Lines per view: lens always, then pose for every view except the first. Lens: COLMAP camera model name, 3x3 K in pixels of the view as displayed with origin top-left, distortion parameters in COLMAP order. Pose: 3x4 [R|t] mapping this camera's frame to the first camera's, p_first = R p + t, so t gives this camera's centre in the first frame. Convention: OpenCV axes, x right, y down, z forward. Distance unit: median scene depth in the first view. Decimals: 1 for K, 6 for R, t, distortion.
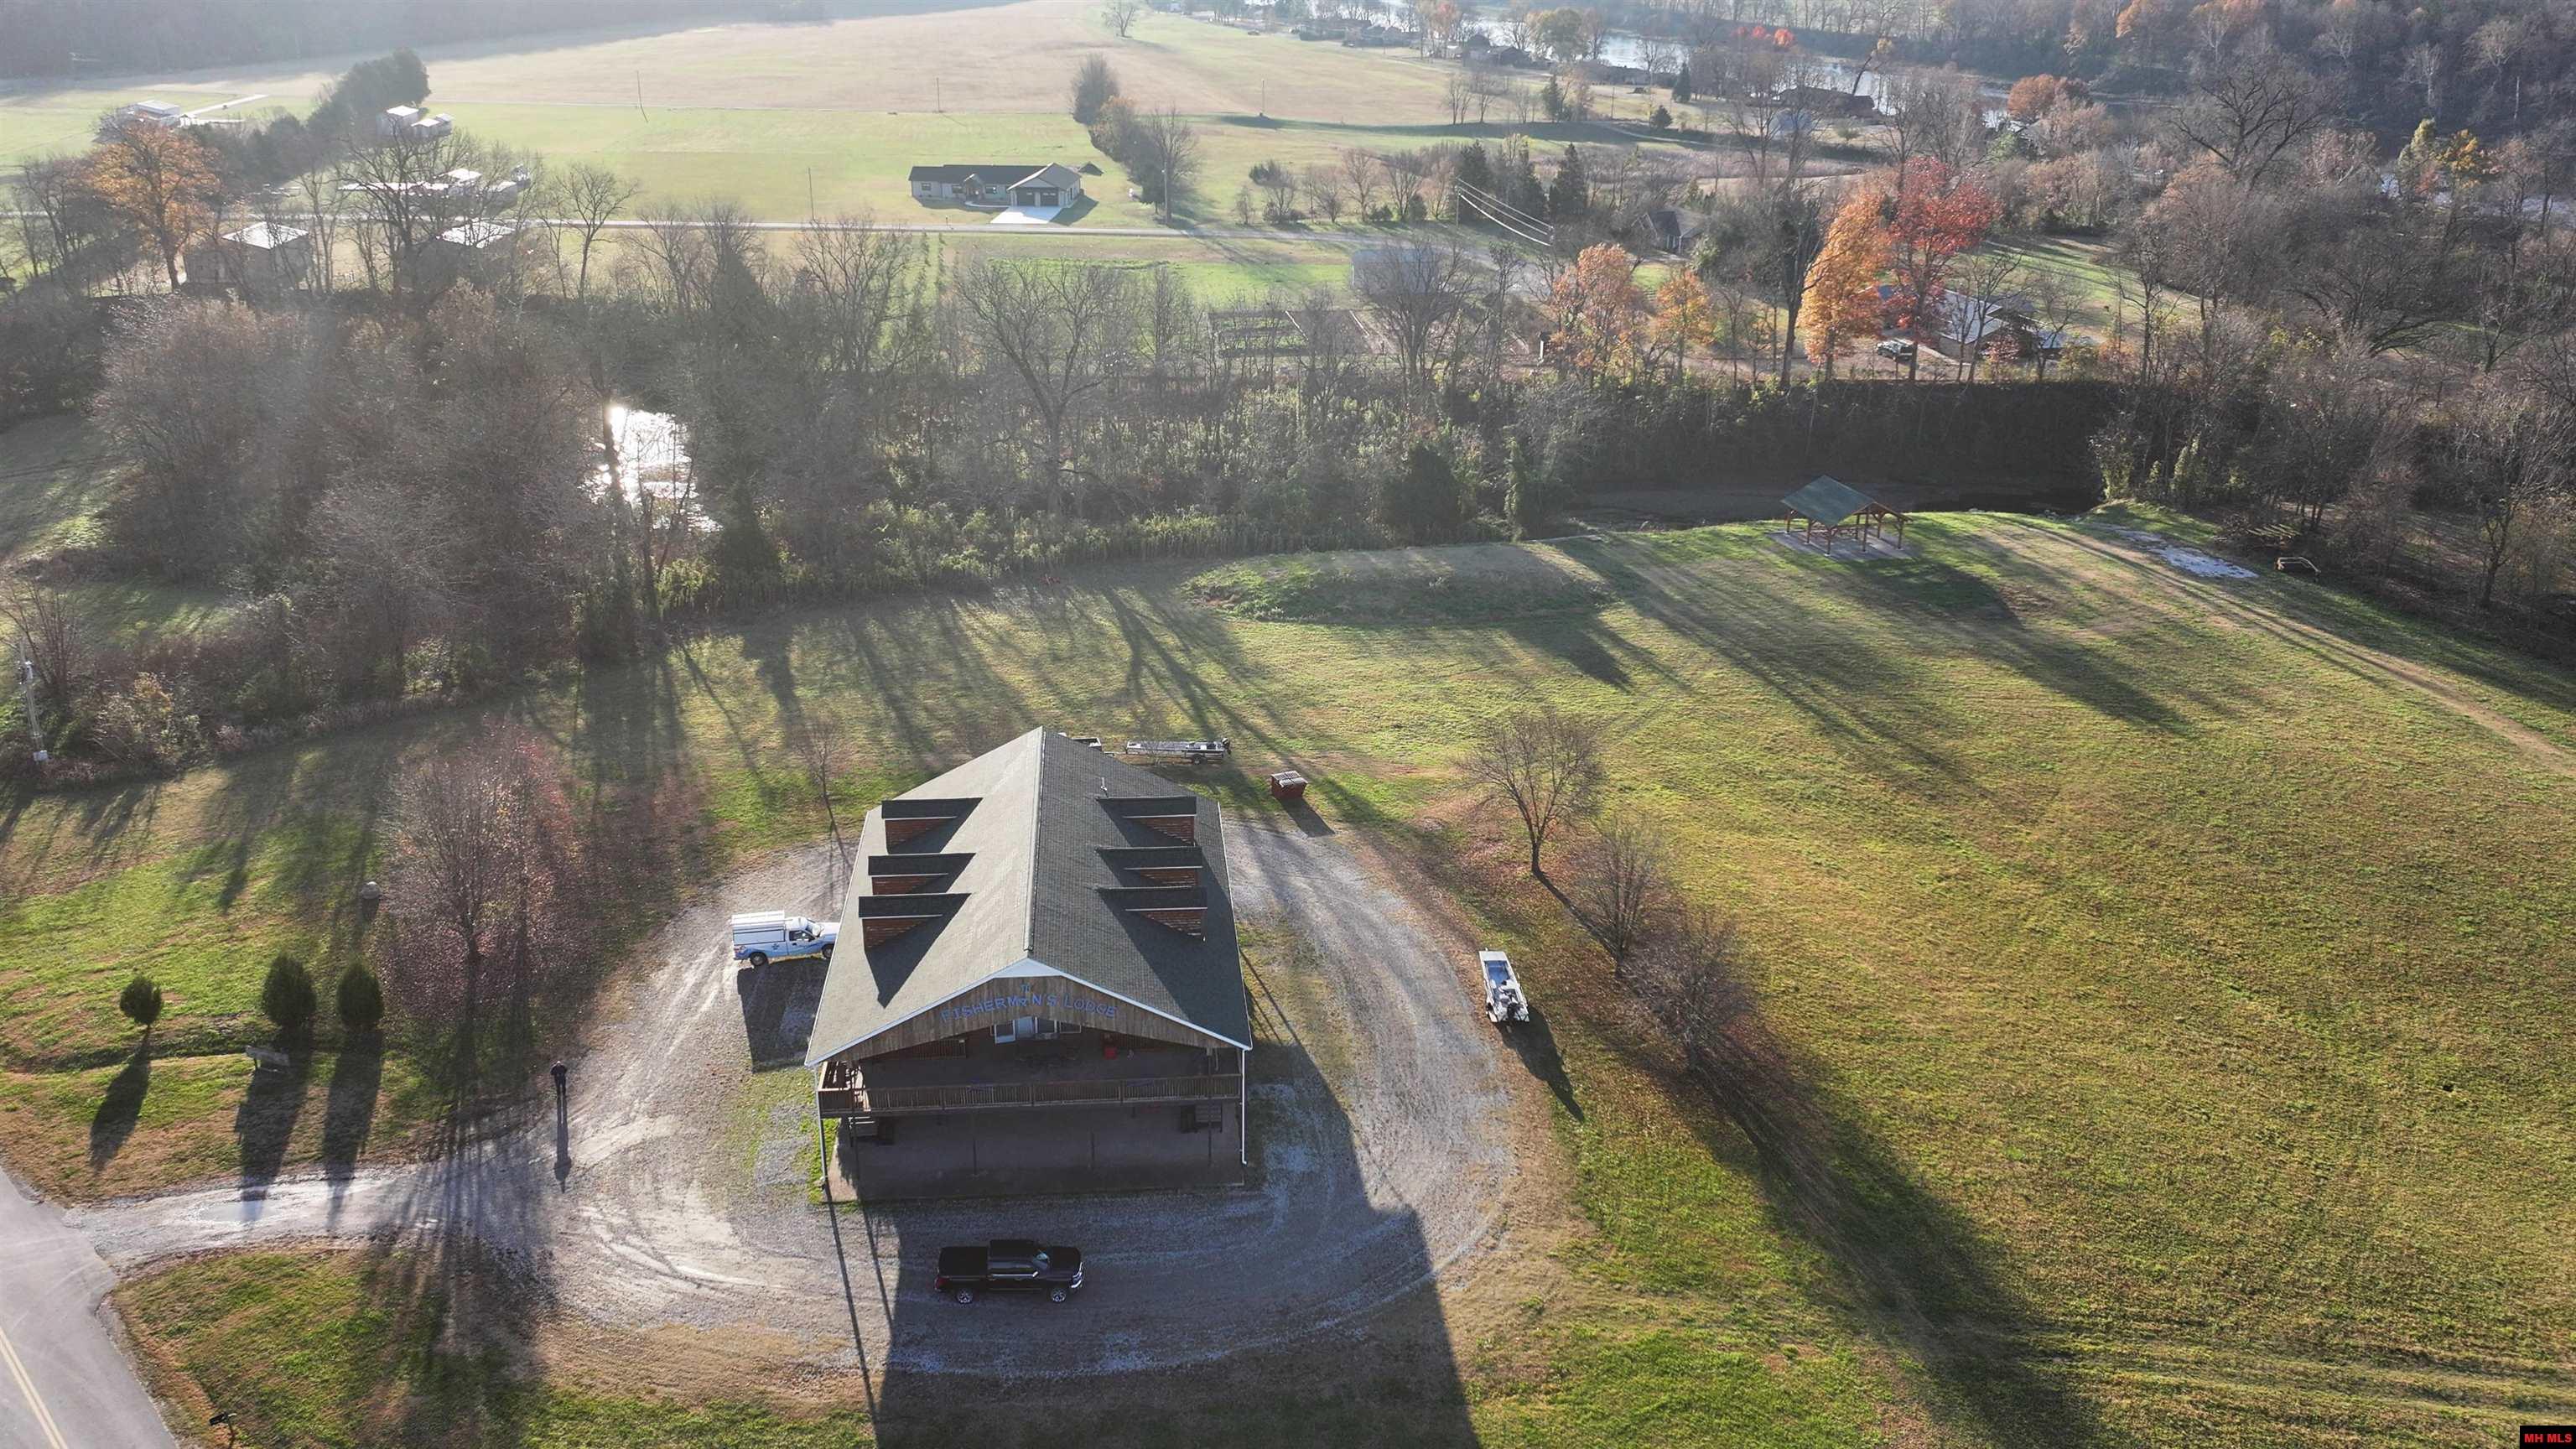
lens RADIAL K [[2073.9, 0, 1288.0], [0, 2073.9, 724.5], [0, 0, 1]] dist [0.014710, -0.015271]
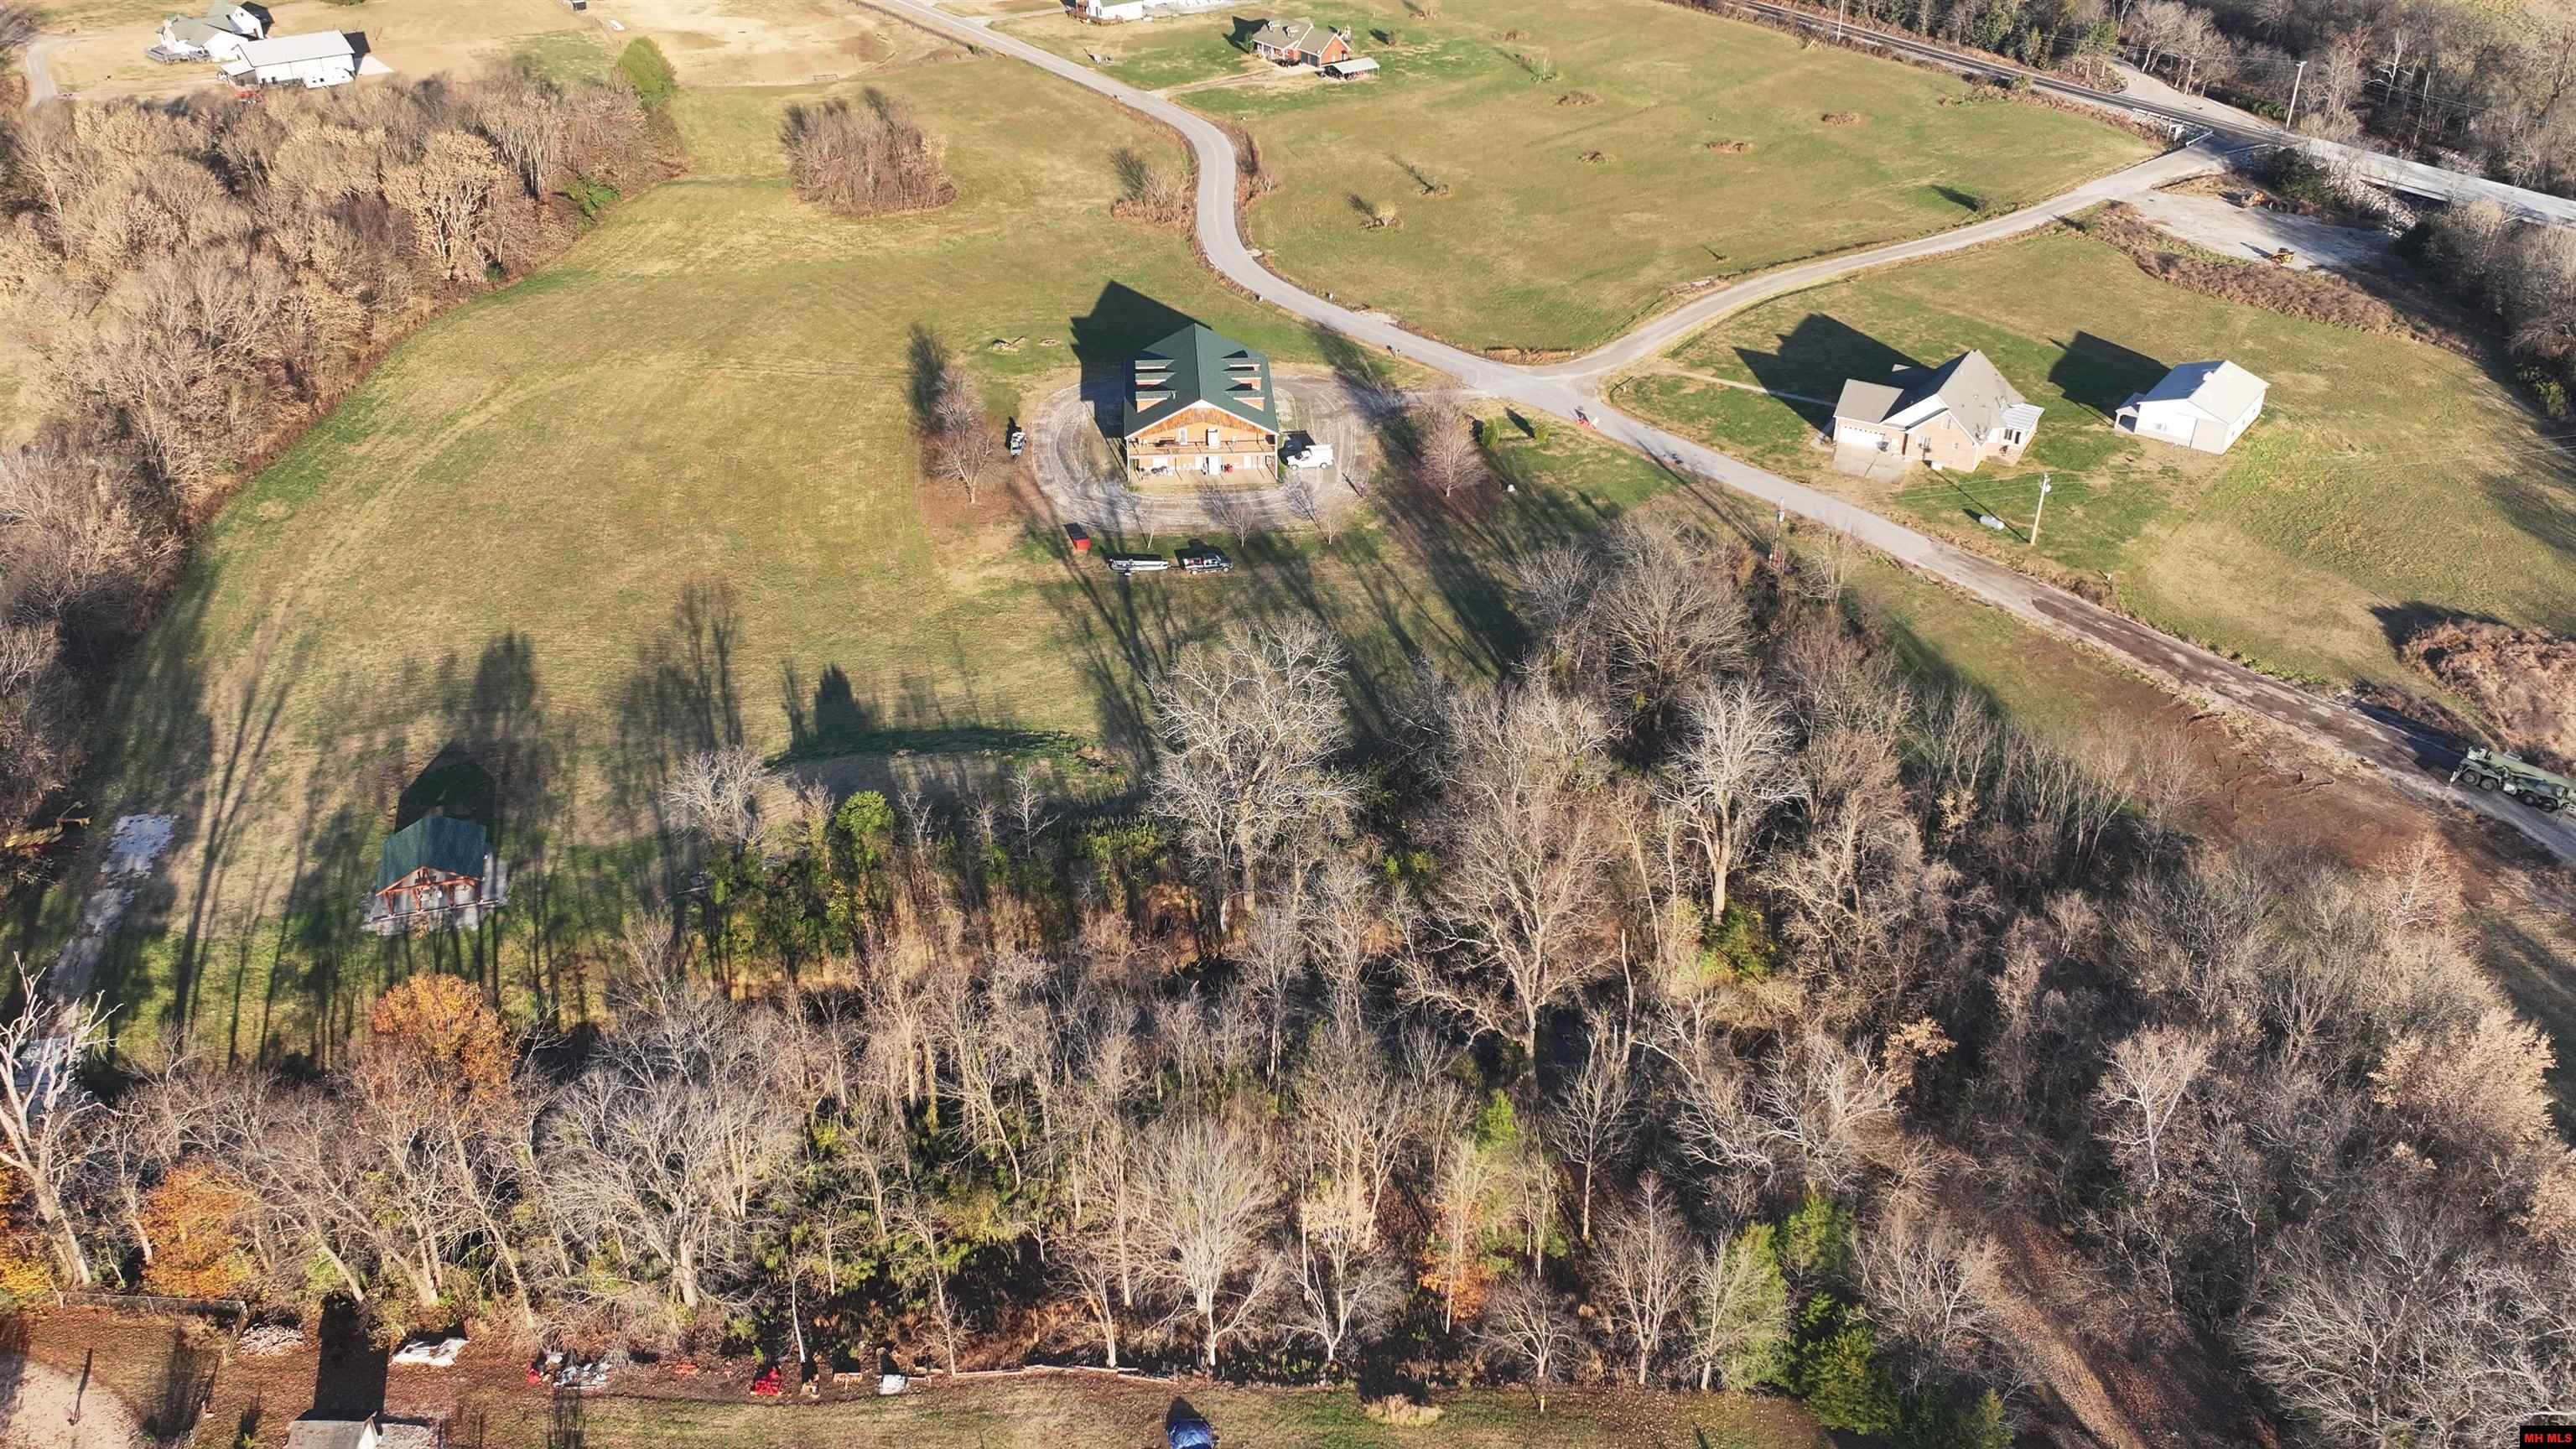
lens RADIAL K [[2073.9, 0, 1288.0], [0, 2073.9, 724.5], [0, 0, 1]] dist [0.014710, -0.015271]
pose [[-0.999924, 0.011193, 0.005246, -0.205944], [0.011155, 0.634216, 0.773075, -1.413650], [0.005326, 0.773075, -0.634293, 2.499834]]
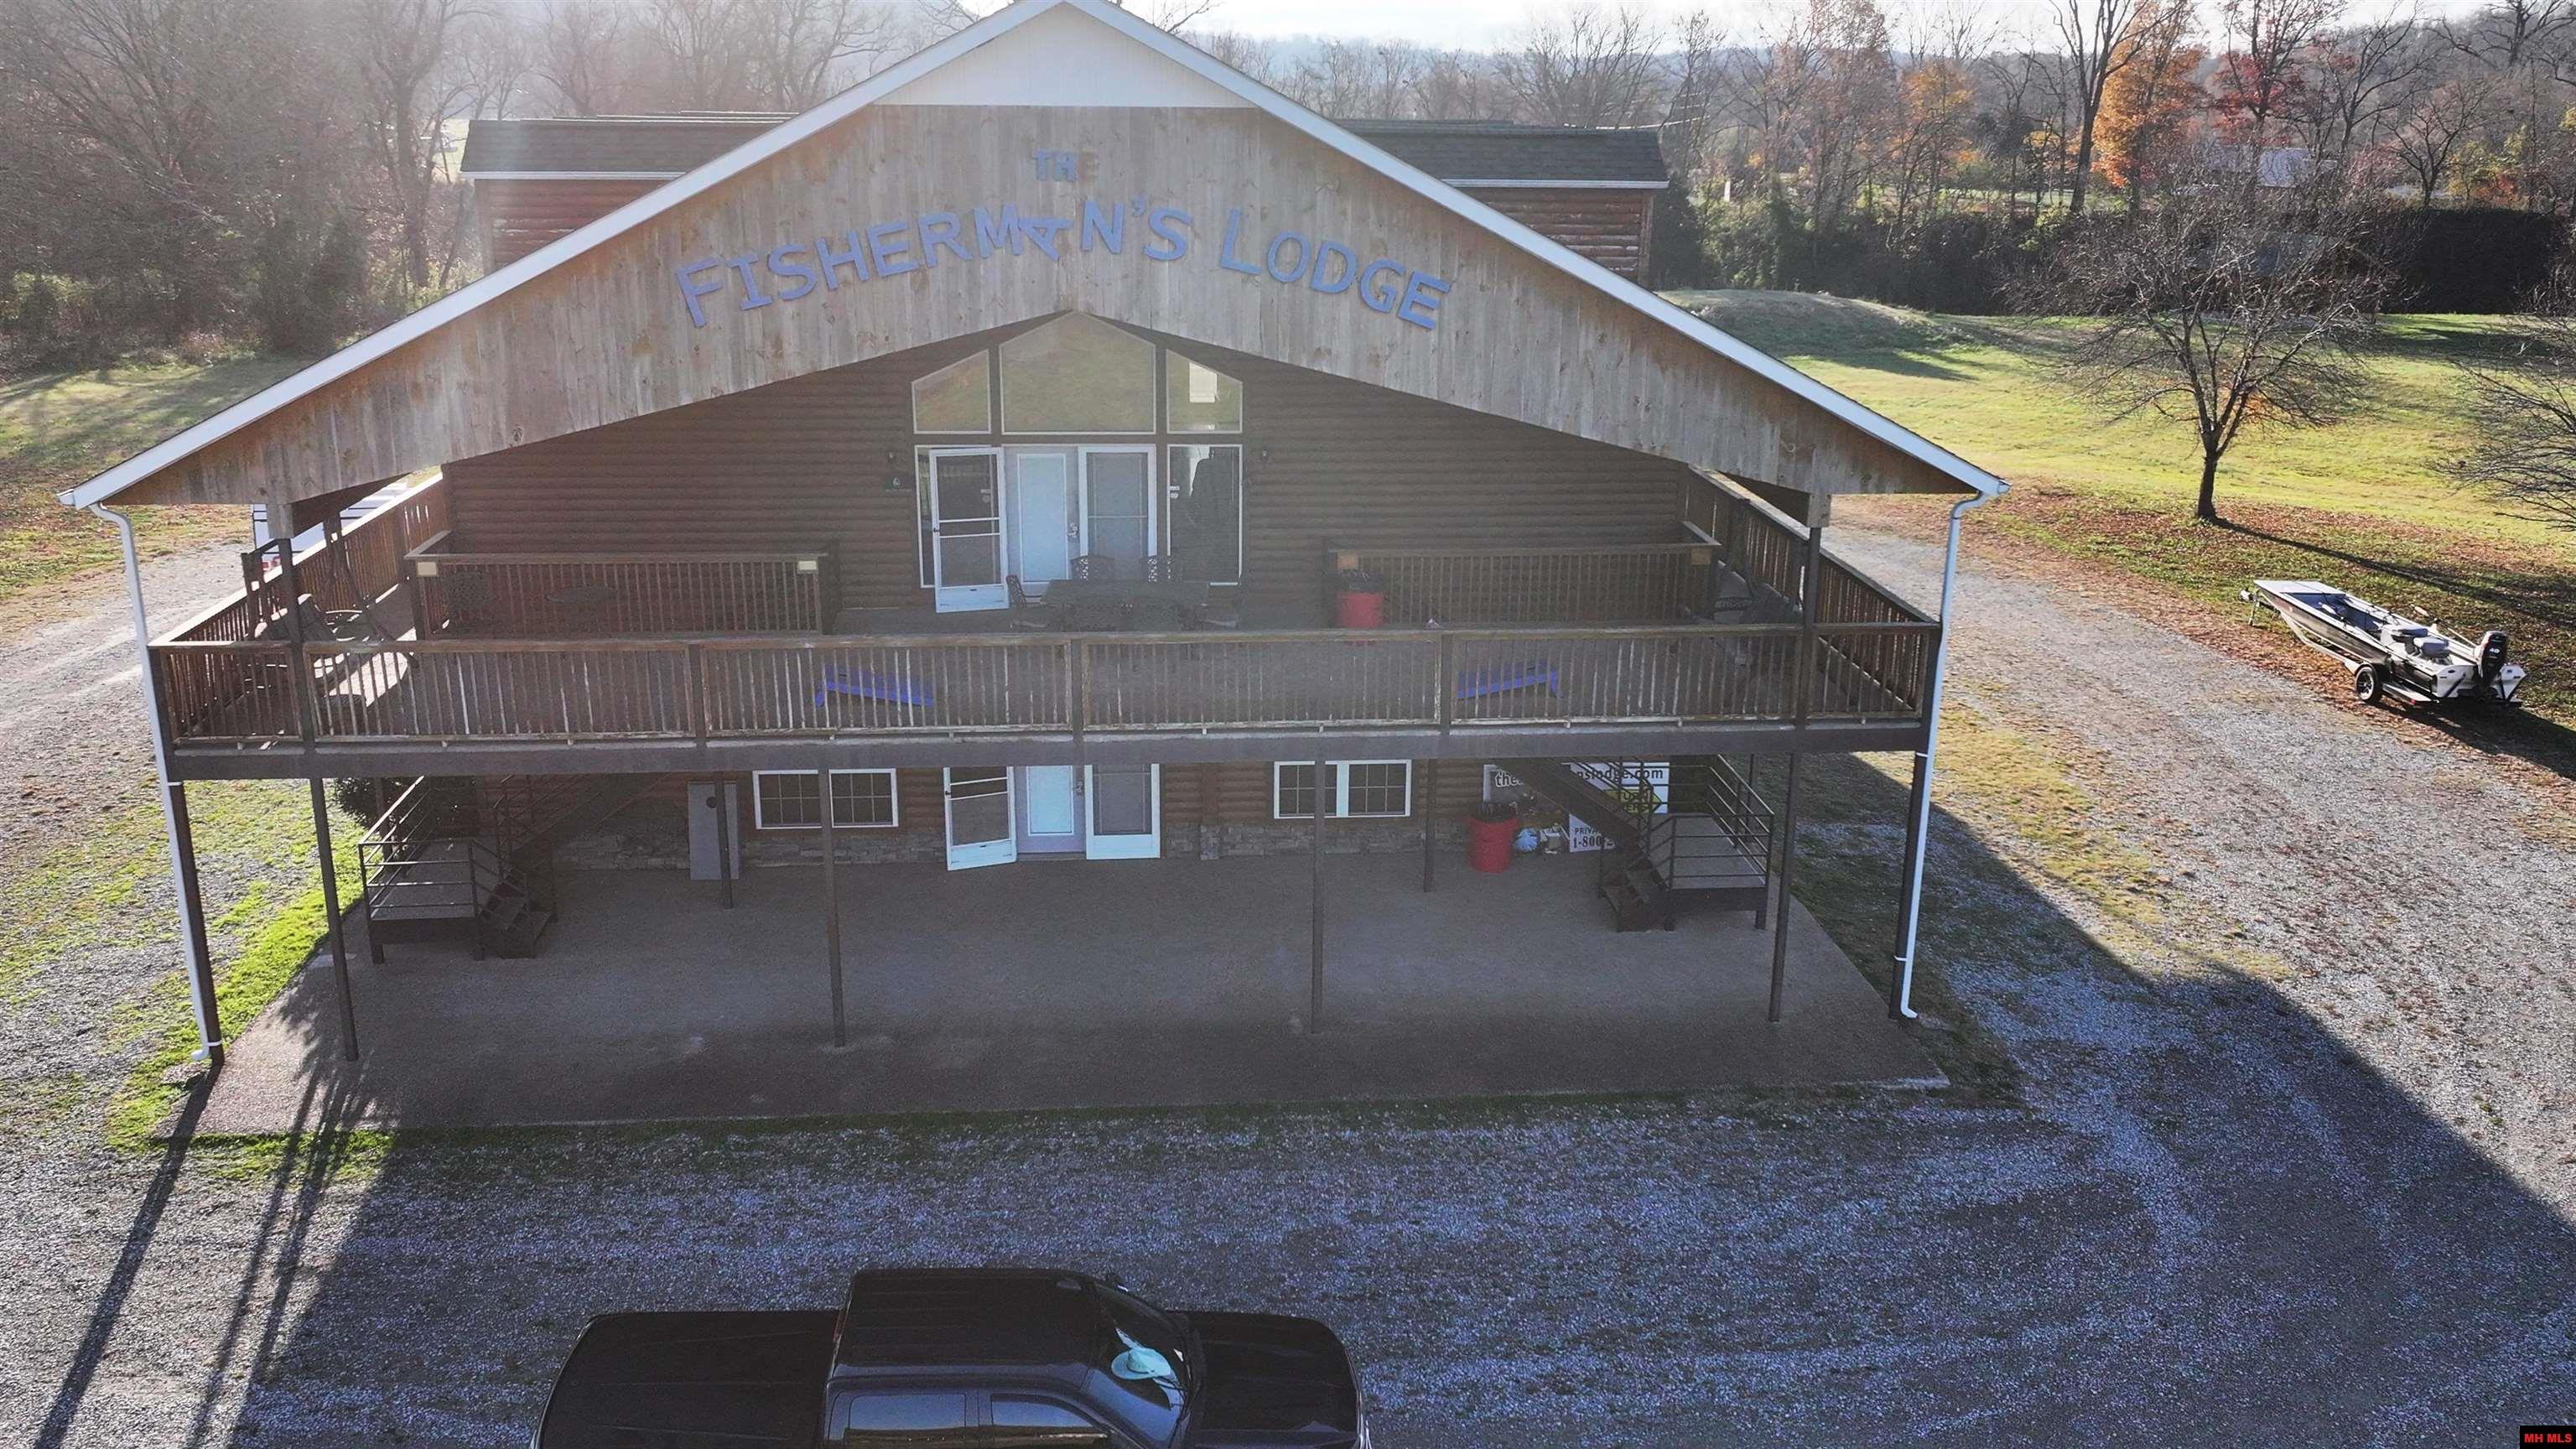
lens RADIAL K [[2073.9, 0, 1288.0], [0, 2073.9, 724.5], [0, 0, 1]] dist [0.014710, -0.015271]
pose [[0.999992, -0.000185, -0.003918, -0.073628], [-0.000161, 0.996127, -0.087928, 0.152927], [0.003919, 0.087928, 0.996119, 0.574711]]
